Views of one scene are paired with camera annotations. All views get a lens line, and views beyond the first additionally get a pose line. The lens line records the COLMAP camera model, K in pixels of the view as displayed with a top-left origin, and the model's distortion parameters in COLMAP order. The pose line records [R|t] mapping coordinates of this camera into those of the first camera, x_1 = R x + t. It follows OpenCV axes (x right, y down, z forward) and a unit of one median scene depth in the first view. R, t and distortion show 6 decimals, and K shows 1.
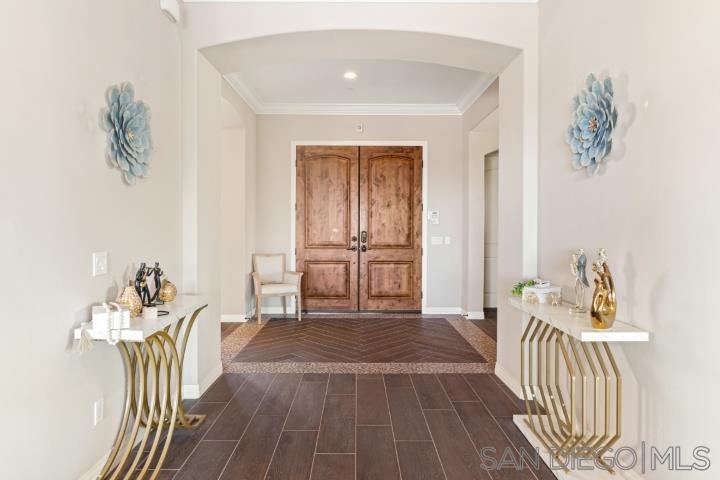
lens RADIAL K [[449.3, 0, 361.0], [0, 449.3, 229.9], [0, 0, 1]] dist [-0.001085, -0.000433]
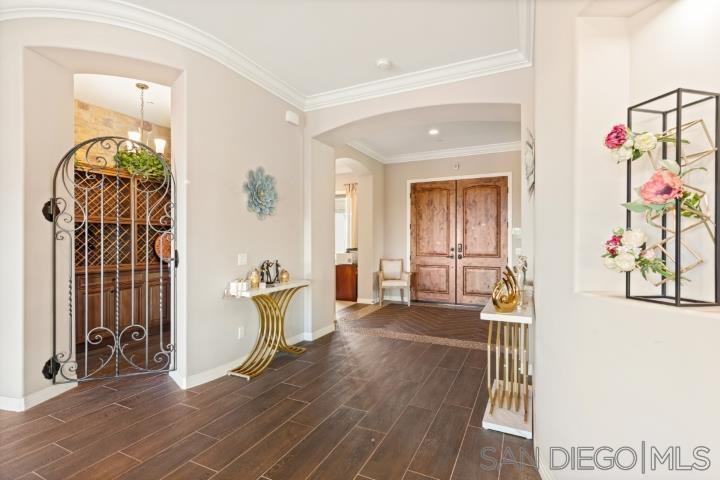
lens RADIAL K [[350.3, 0, 360.0], [0, 350.3, 240.0], [0, 0, 1]] dist [-0.000249, 0.000047]
pose [[0.894389, -0.004017, -0.447272, 0.206635], [0.000375, 0.999966, -0.008231, 0.000467], [0.447290, 0.007194, 0.894360, -0.059624]]
